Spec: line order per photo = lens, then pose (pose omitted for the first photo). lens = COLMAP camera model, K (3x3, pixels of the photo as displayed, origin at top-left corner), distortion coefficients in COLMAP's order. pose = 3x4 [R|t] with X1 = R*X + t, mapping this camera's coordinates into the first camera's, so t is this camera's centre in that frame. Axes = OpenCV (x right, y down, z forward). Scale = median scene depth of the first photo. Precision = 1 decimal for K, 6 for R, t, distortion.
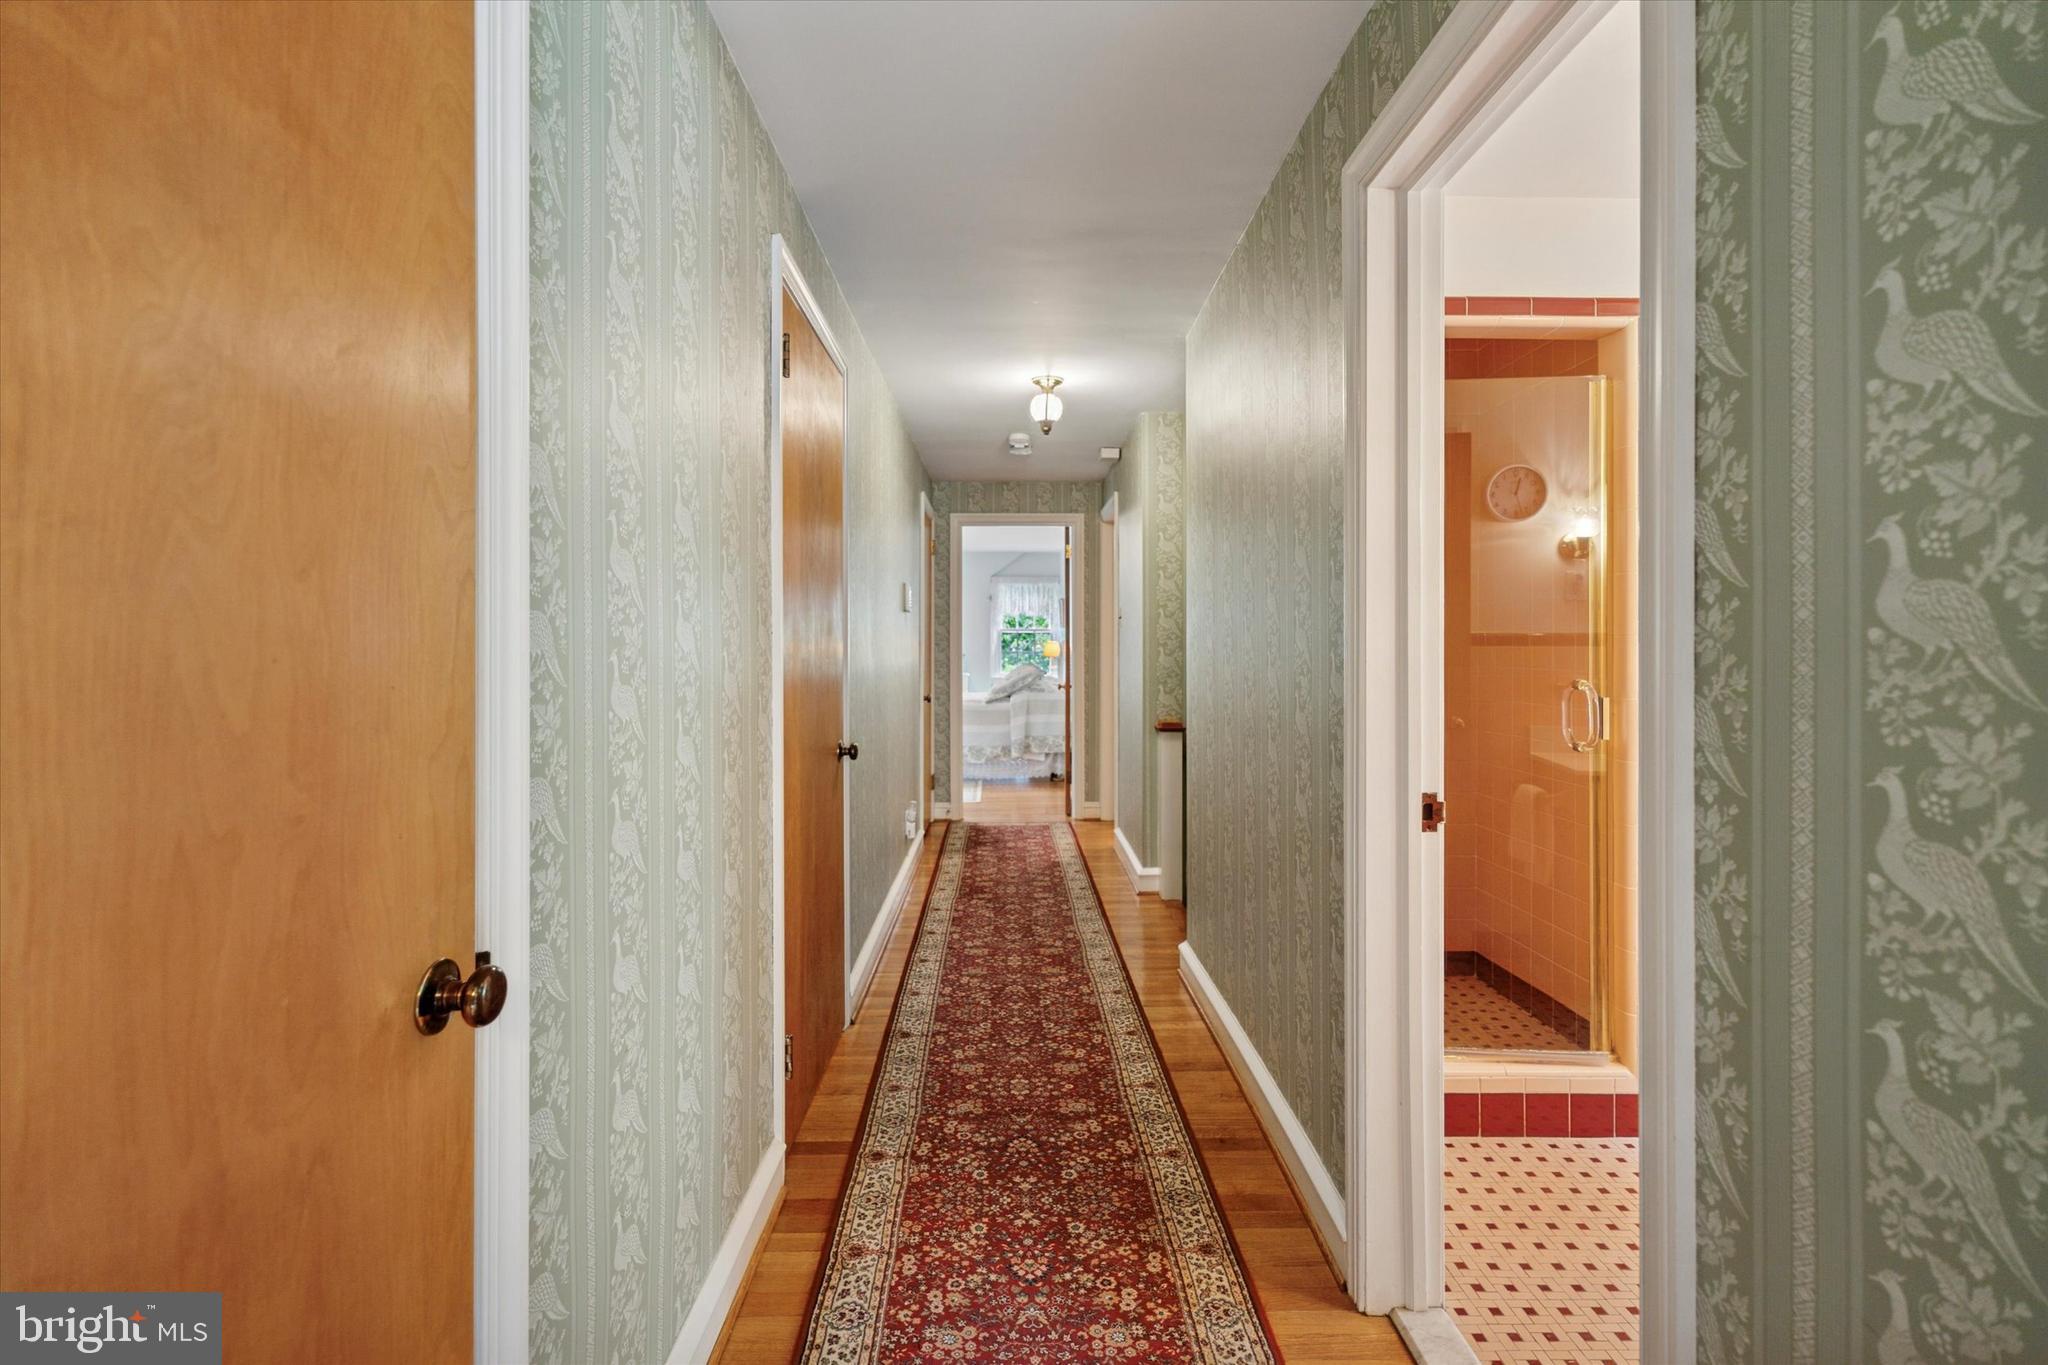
lens RADIAL K [[936.8, 0, 1022.0], [0, 936.8, 660.3], [0, 0, 1]] dist [0.000440, -0.000448]
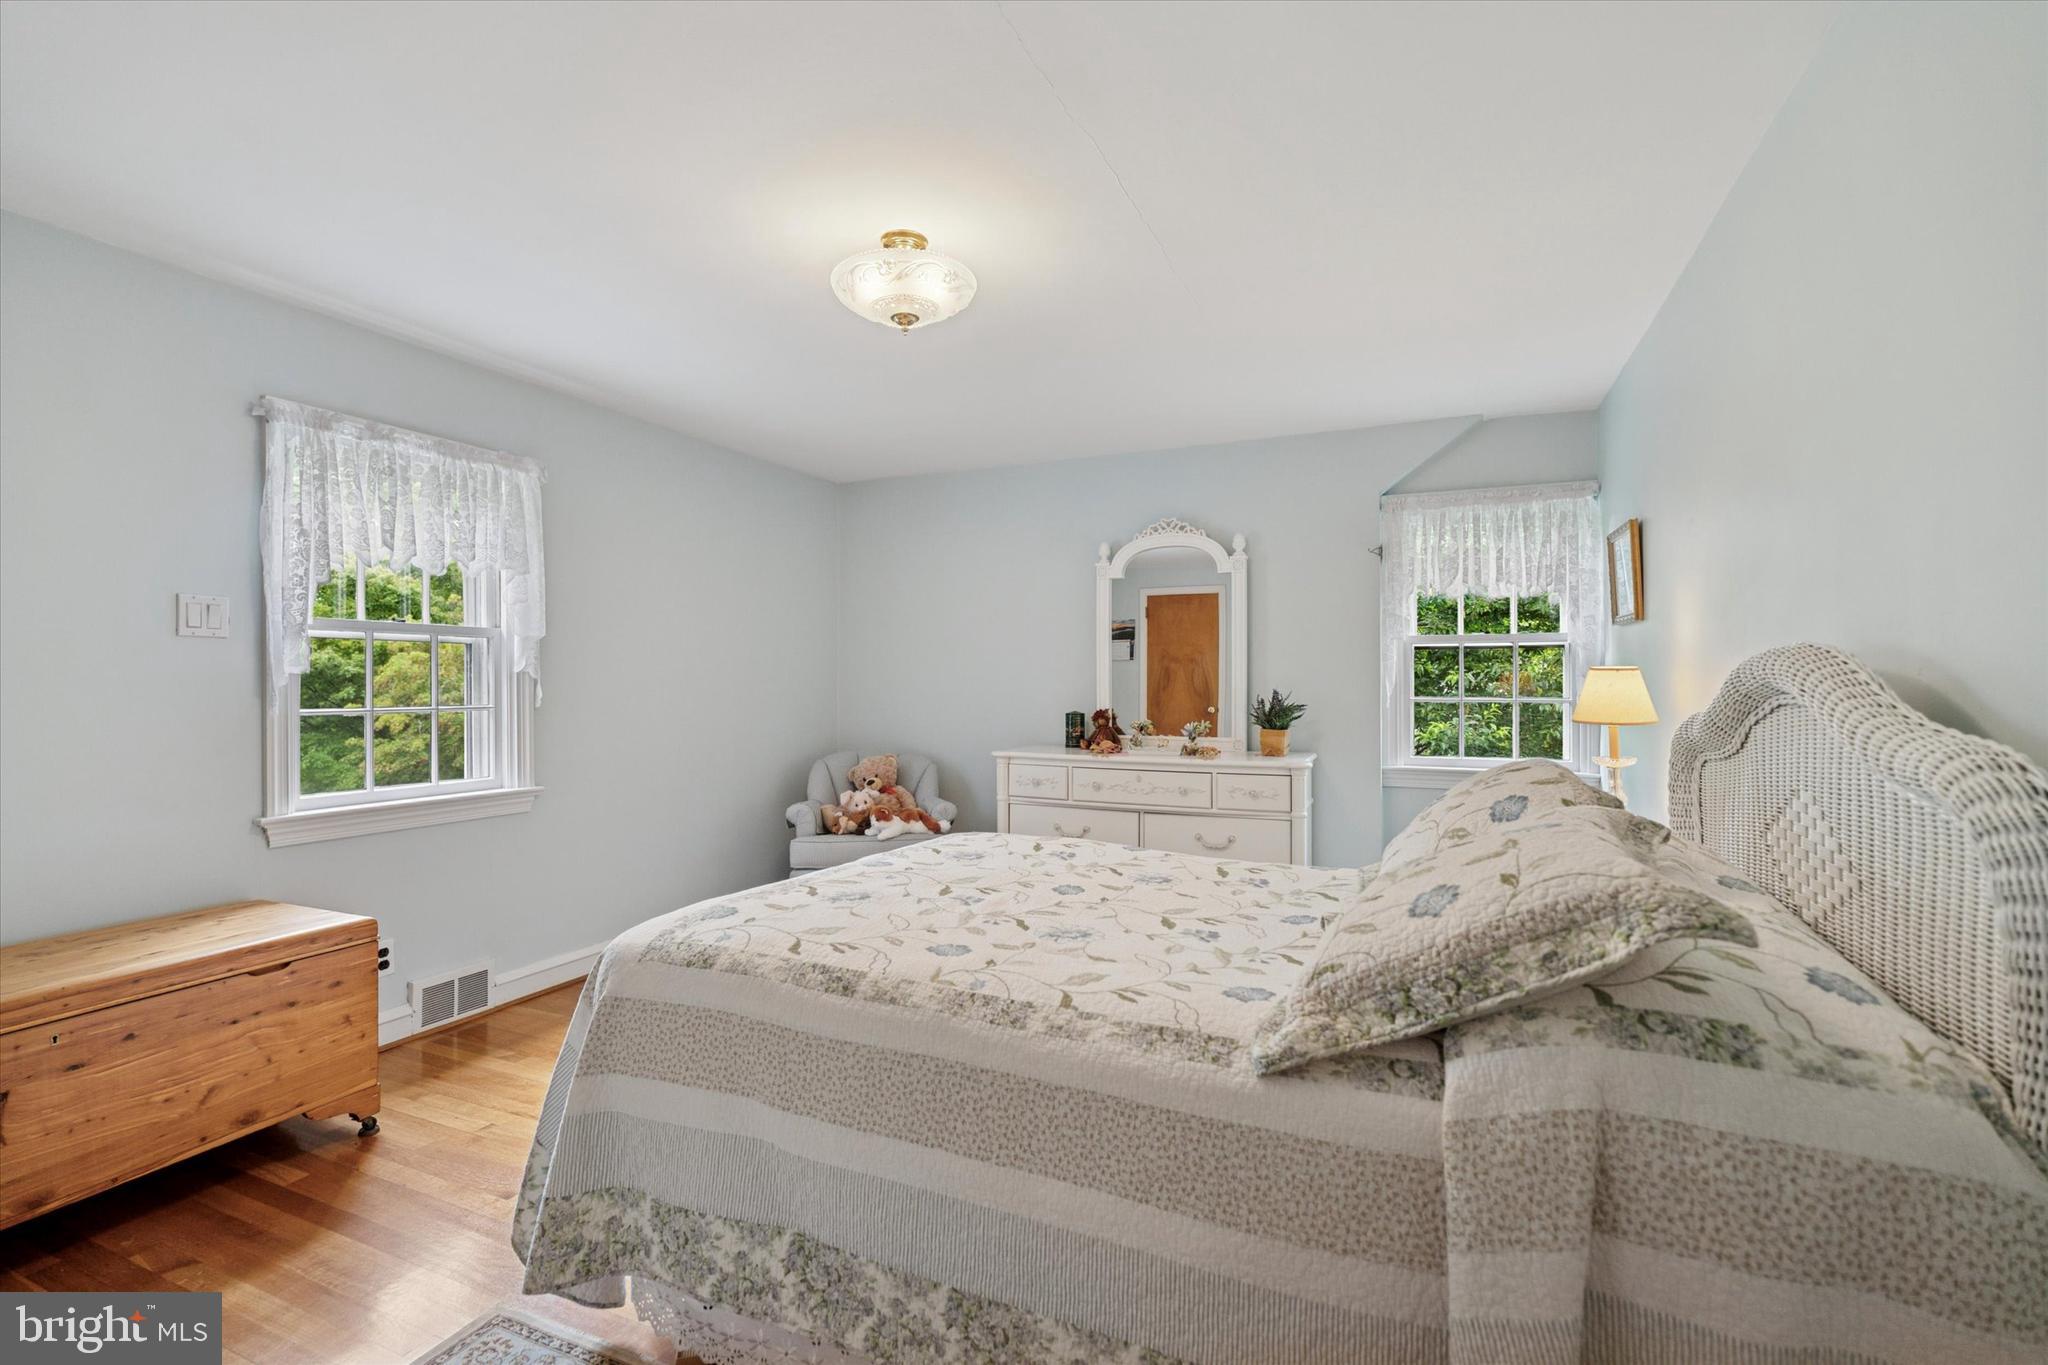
lens RADIAL K [[936.8, 0, 1021.6], [0, 936.8, 686.4], [0, 0, 1]] dist [0.000440, -0.000448]
pose [[0.909217, 0.000823, -0.416322, -0.011799], [-0.006541, 0.999903, -0.012308, -0.012540], [0.416271, 0.013914, 0.909134, 0.846803]]
